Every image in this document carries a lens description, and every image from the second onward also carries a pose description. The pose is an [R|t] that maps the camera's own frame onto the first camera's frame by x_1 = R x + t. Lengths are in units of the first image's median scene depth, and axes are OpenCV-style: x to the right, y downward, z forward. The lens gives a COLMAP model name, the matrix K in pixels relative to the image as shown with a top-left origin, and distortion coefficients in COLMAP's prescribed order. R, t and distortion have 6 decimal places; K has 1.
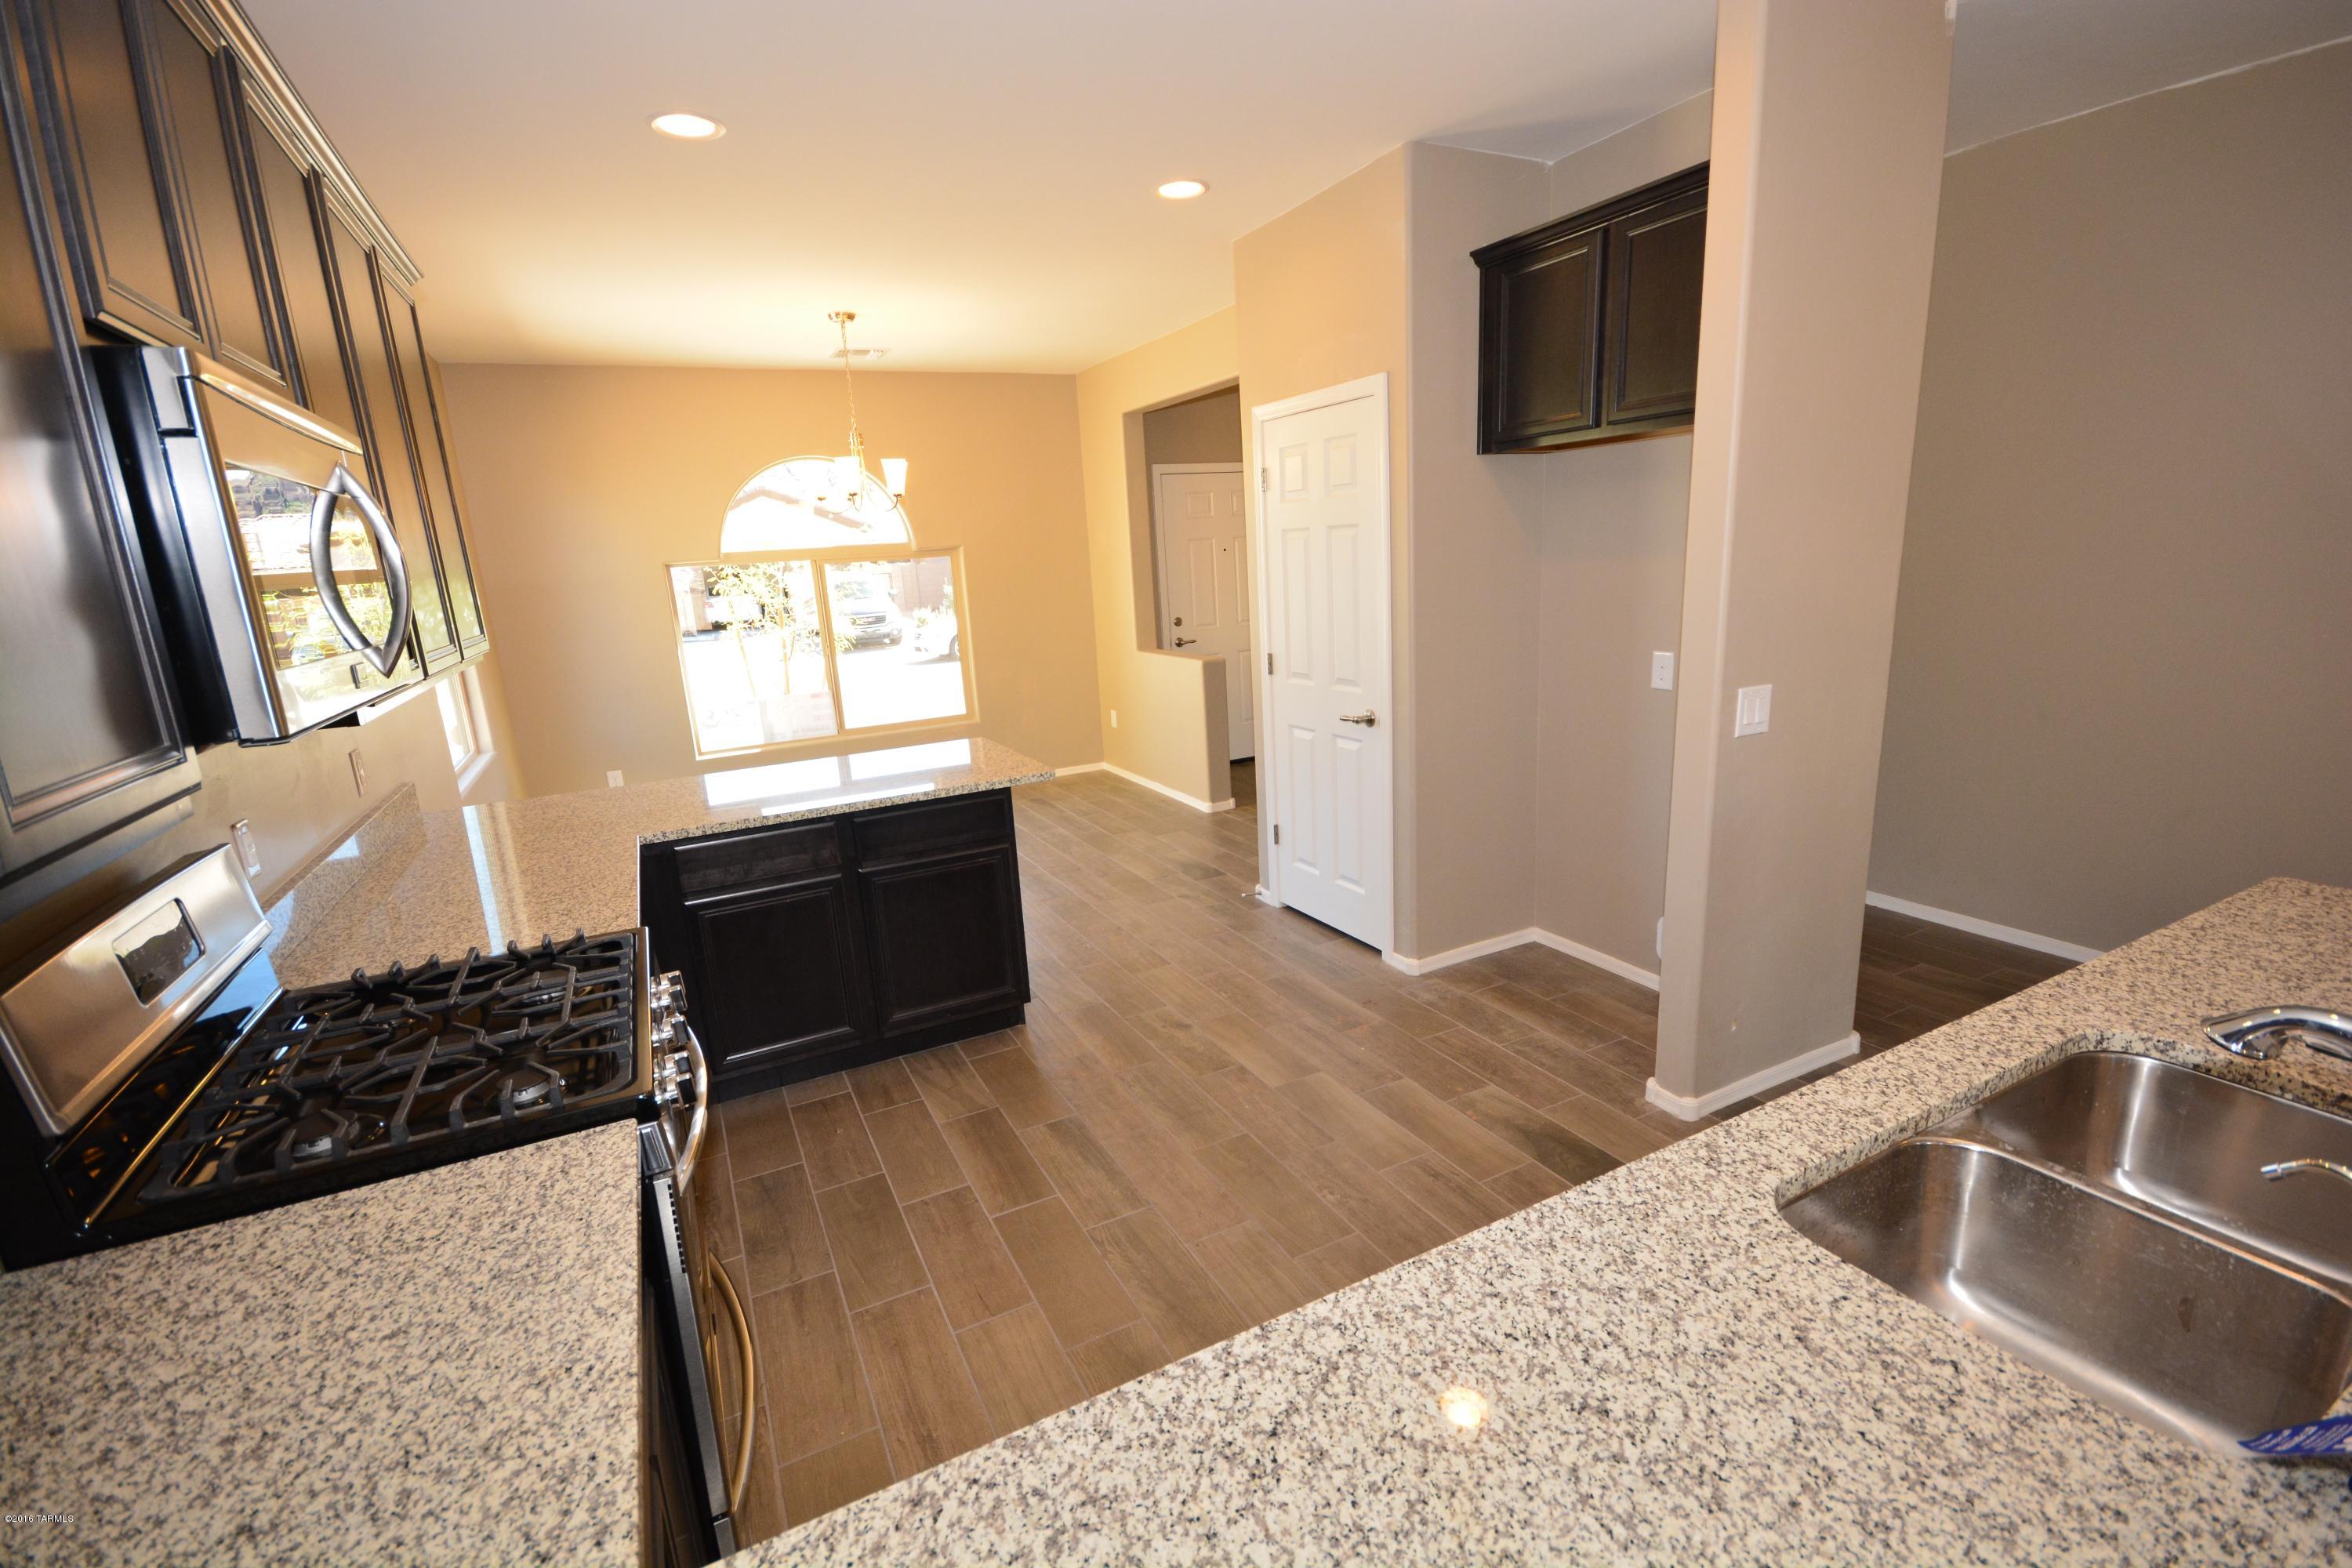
lens RADIAL K [[1039.2, 0, 1182.1], [0, 1039.2, 786.5], [0, 0, 1]] dist [0.003317, -0.008100]
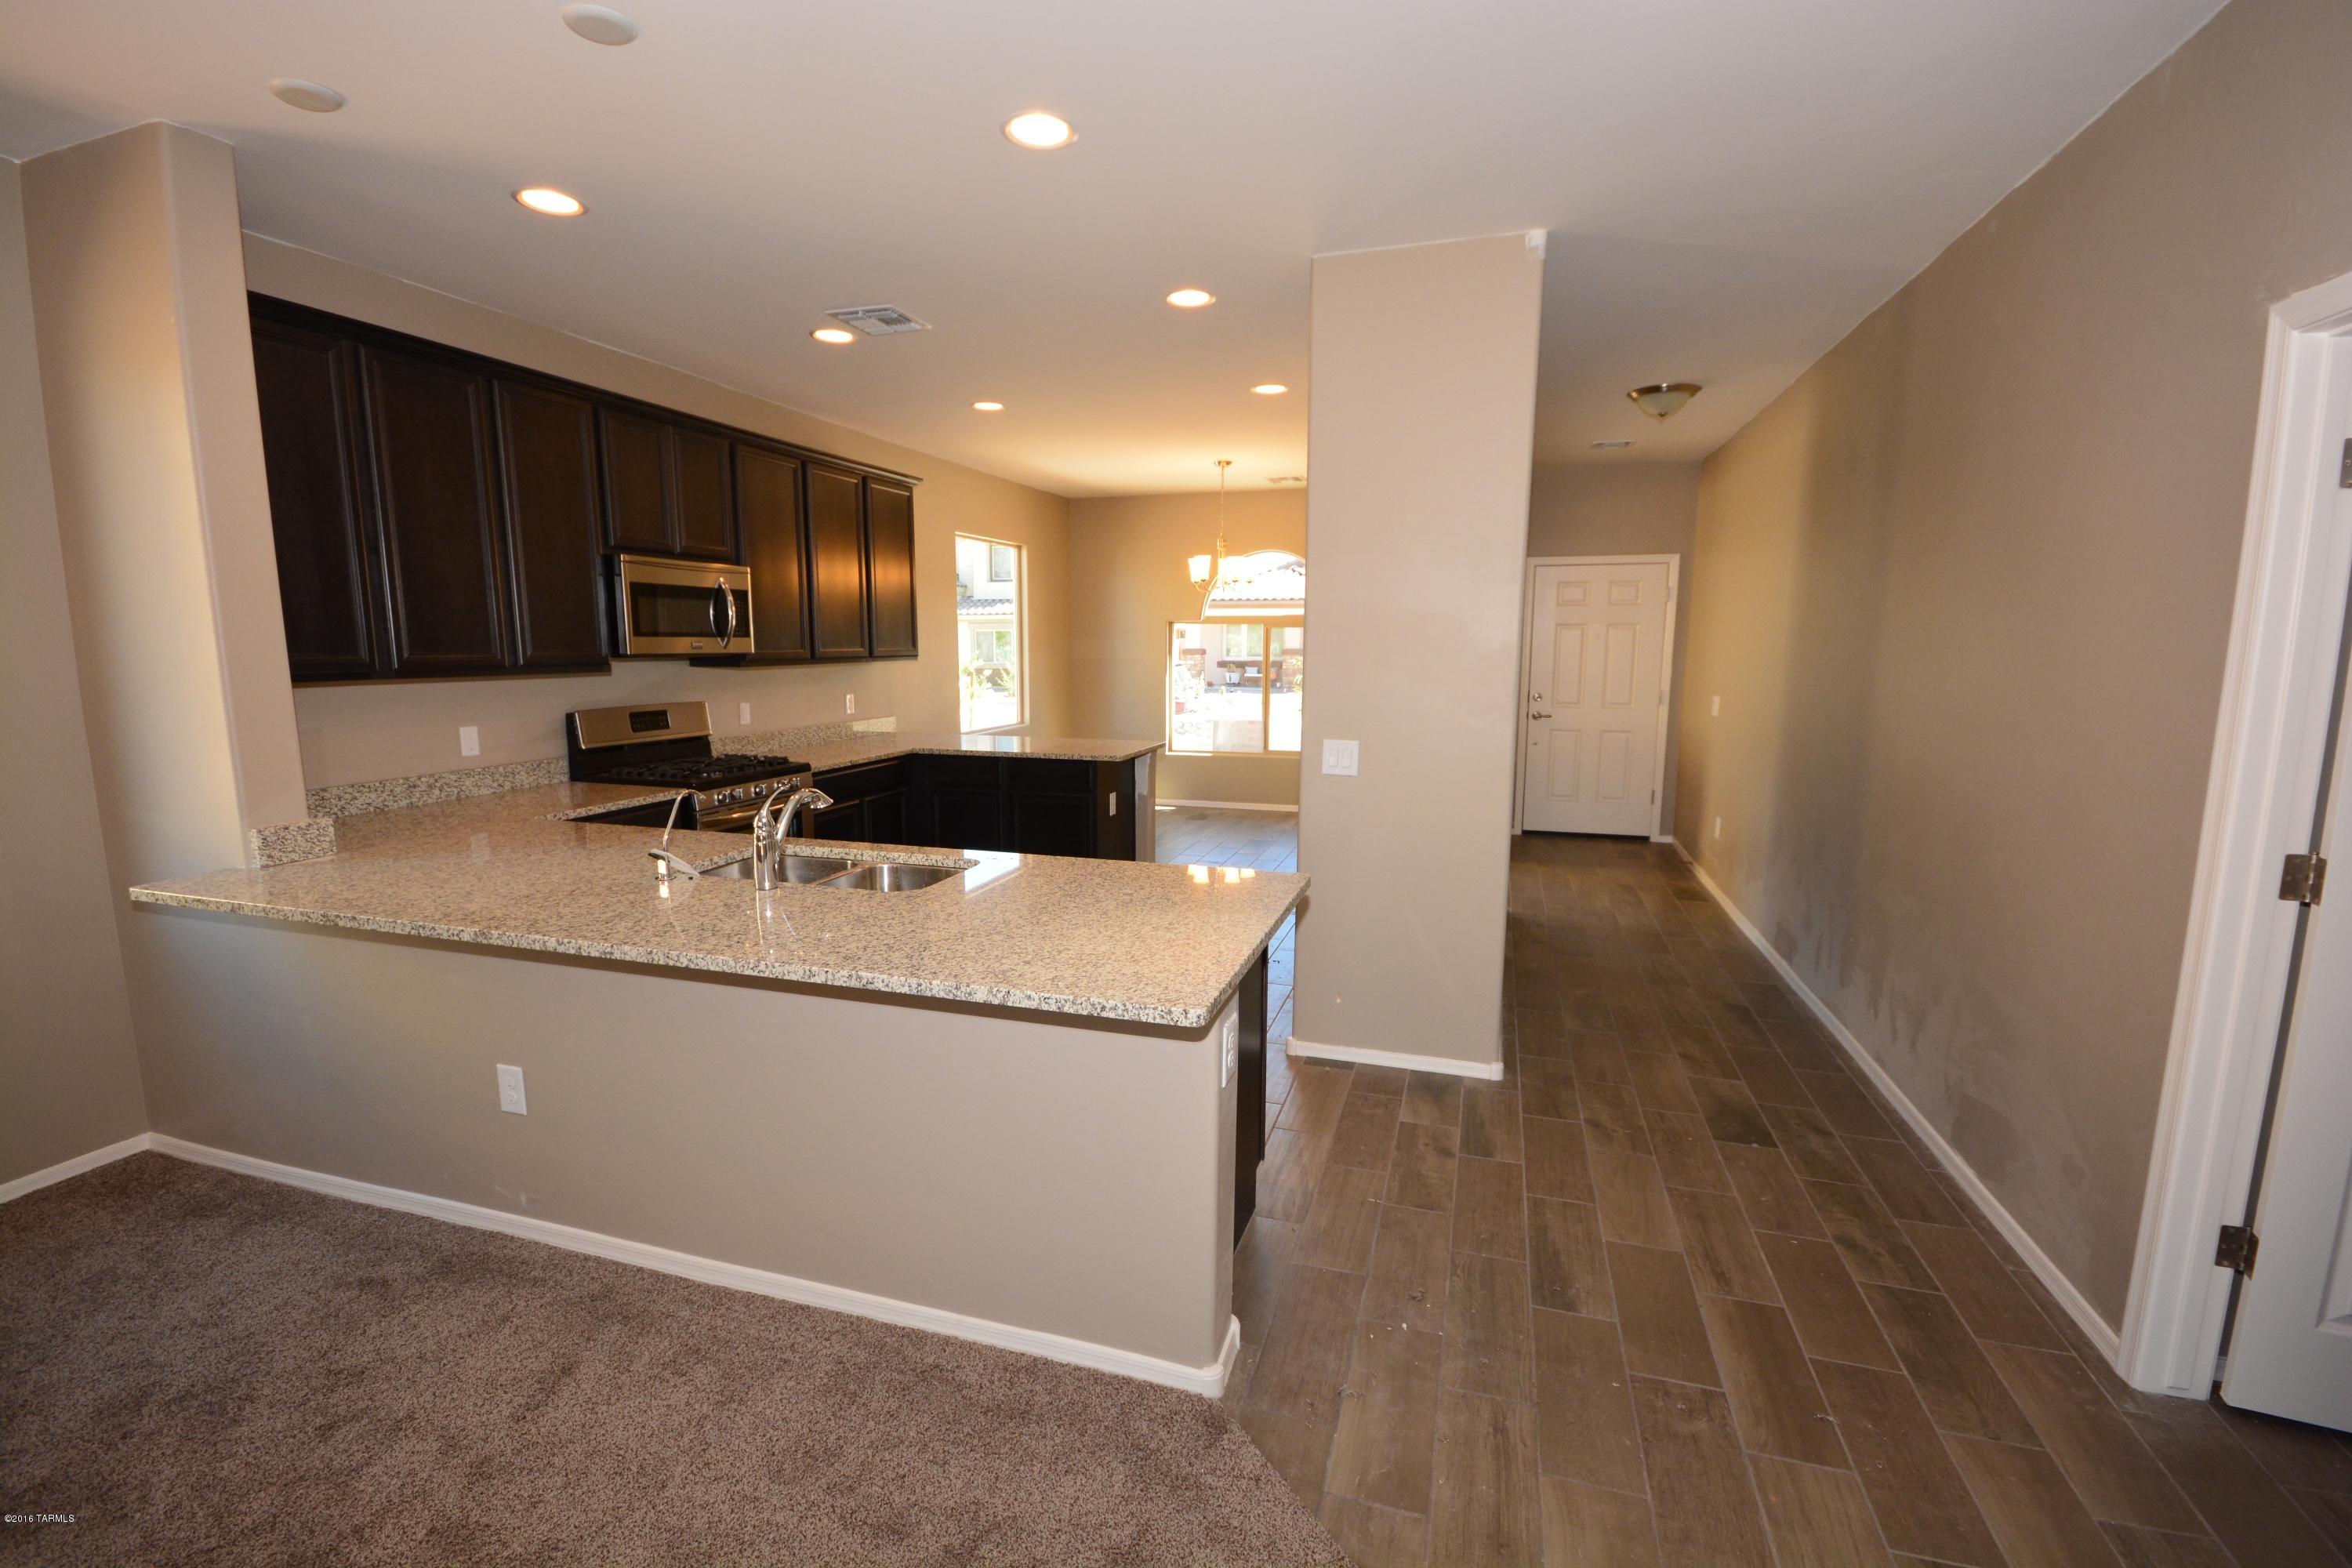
lens RADIAL K [[1039.2, 0, 1165.3], [0, 1039.2, 789.1], [0, 0, 1]] dist [0.003317, -0.008100]
pose [[0.705190, 0.158455, -0.691085, 0.574545], [-0.201910, 0.979230, 0.018491, -0.003920], [0.679661, 0.126497, 0.722537, -0.060843]]
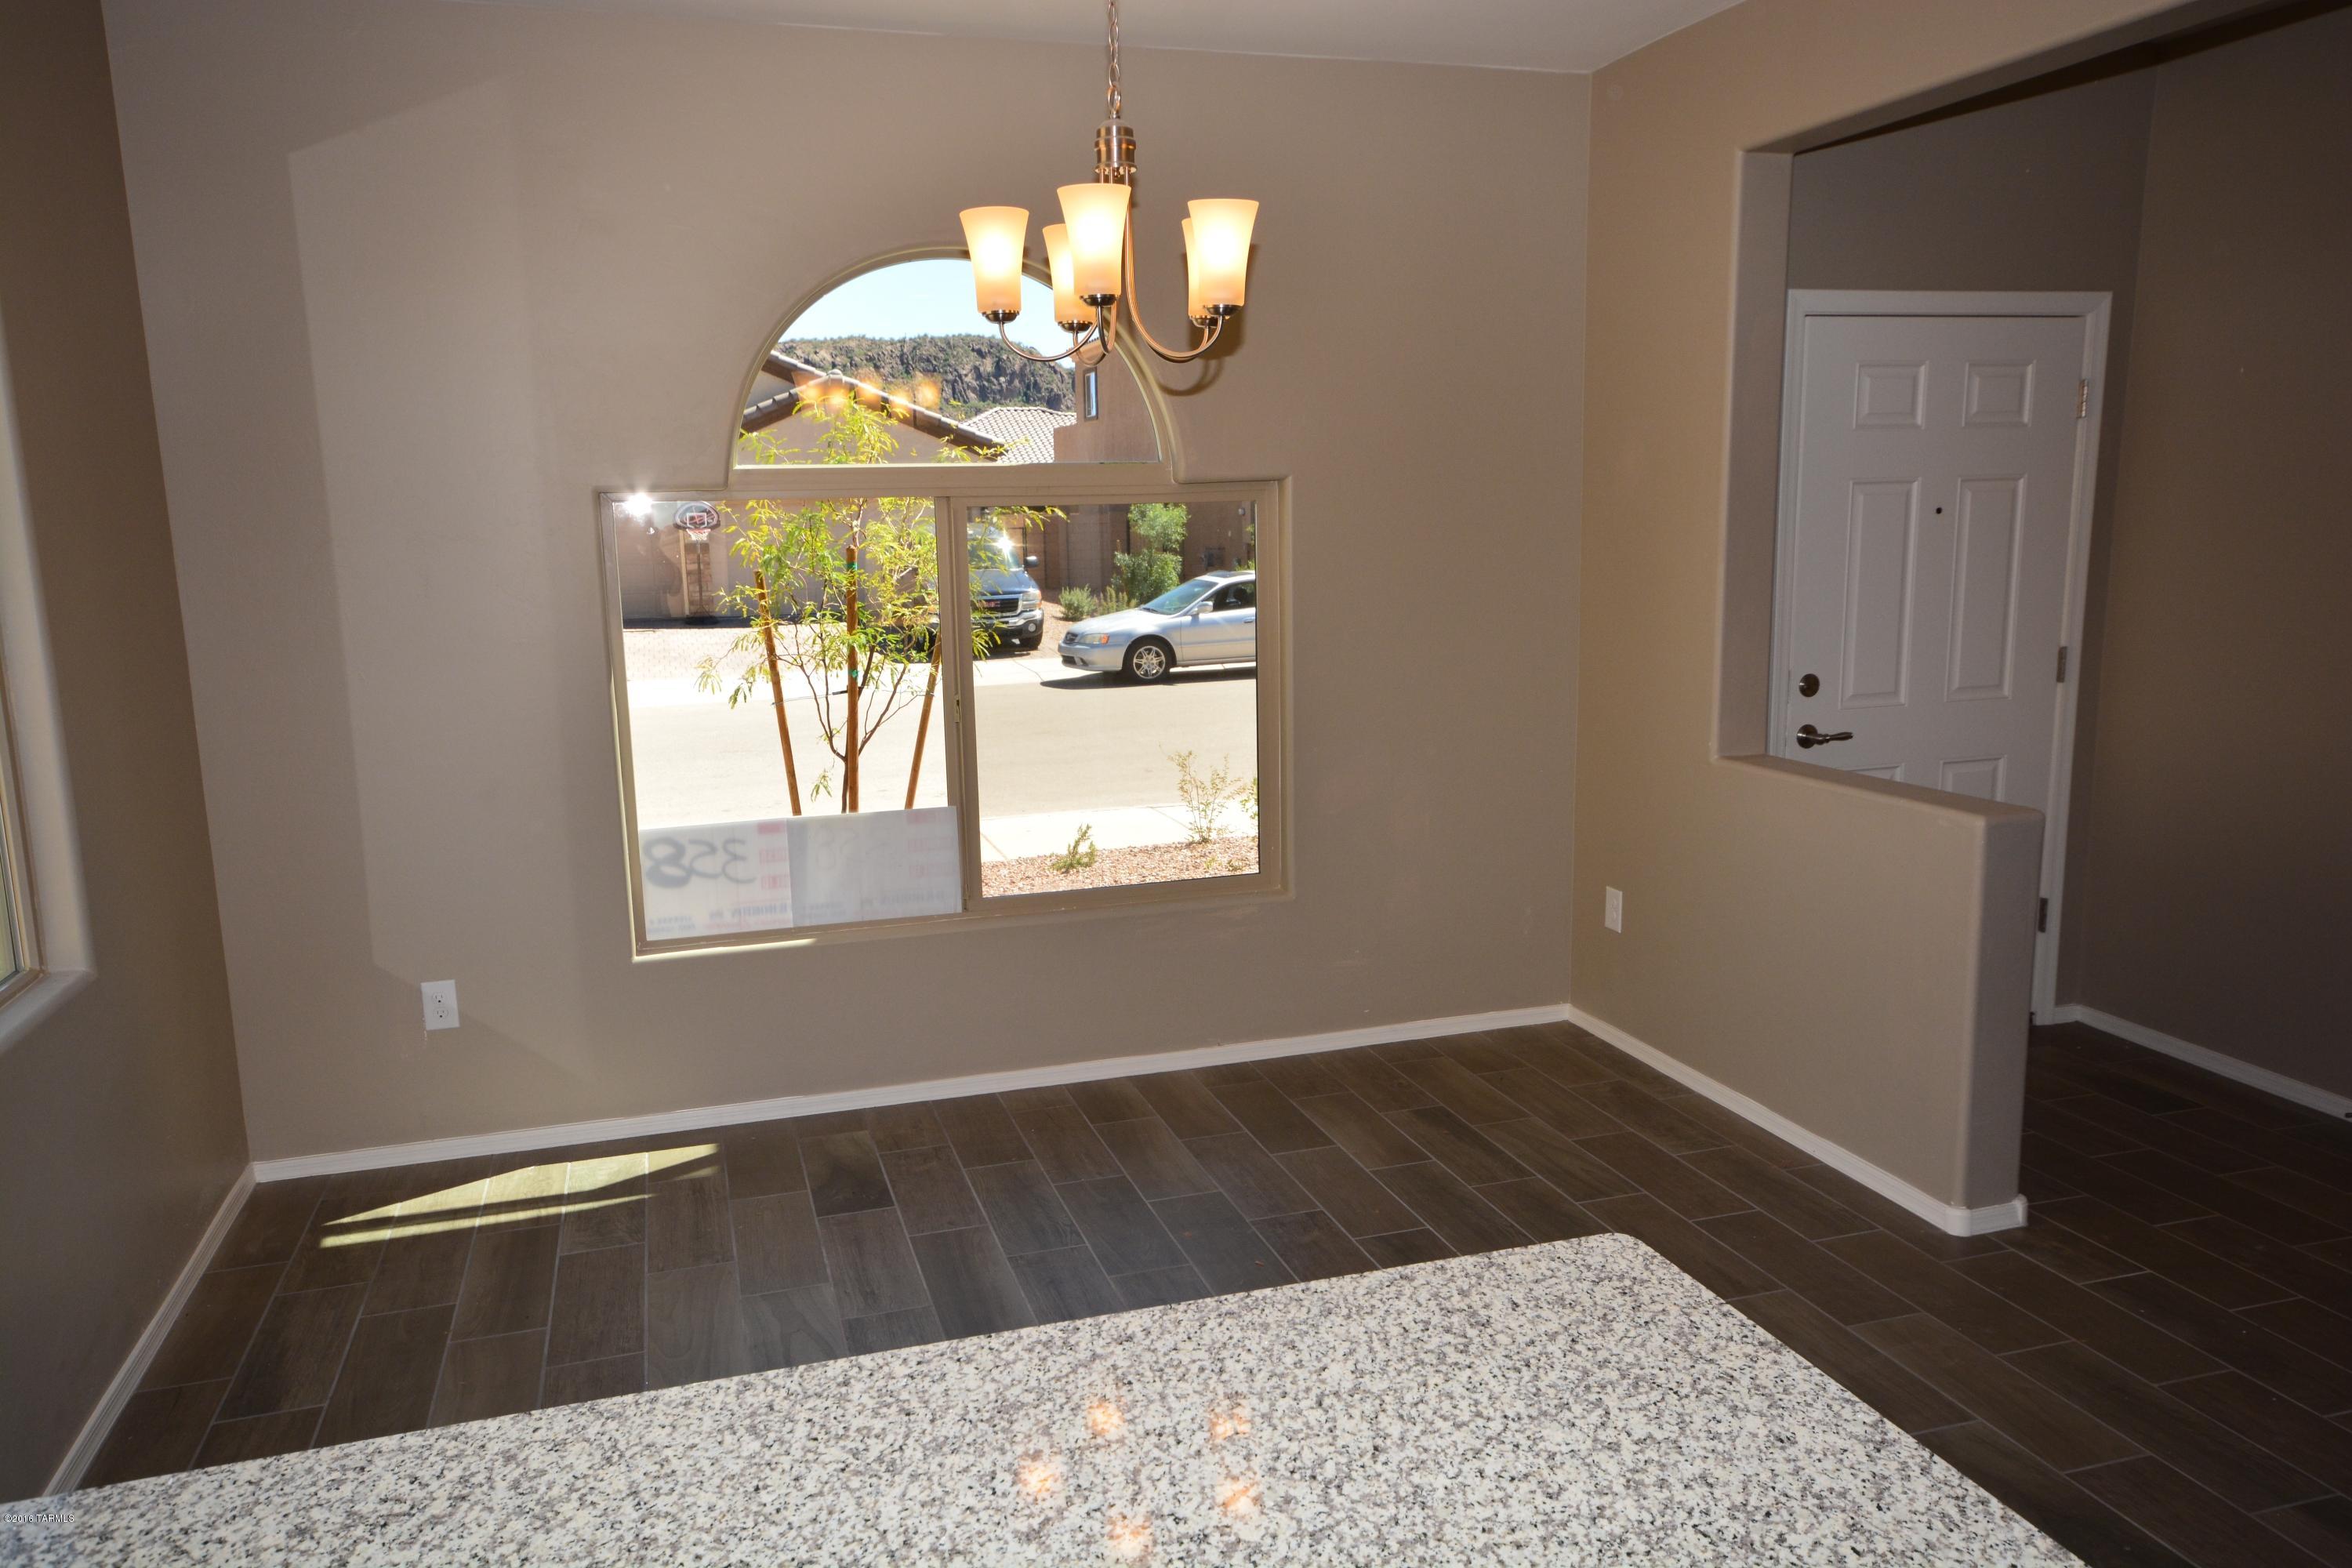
lens RADIAL K [[1658.8, 0, 1167.6], [0, 1658.8, 786.8], [0, 0, 1]] dist [0.011807, 0.021534]
pose [[0.983301, 0.065776, -0.169685, -0.158259], [-0.075126, 0.995956, -0.049279, -0.081574], [0.165758, 0.061204, 0.984265, 0.393231]]
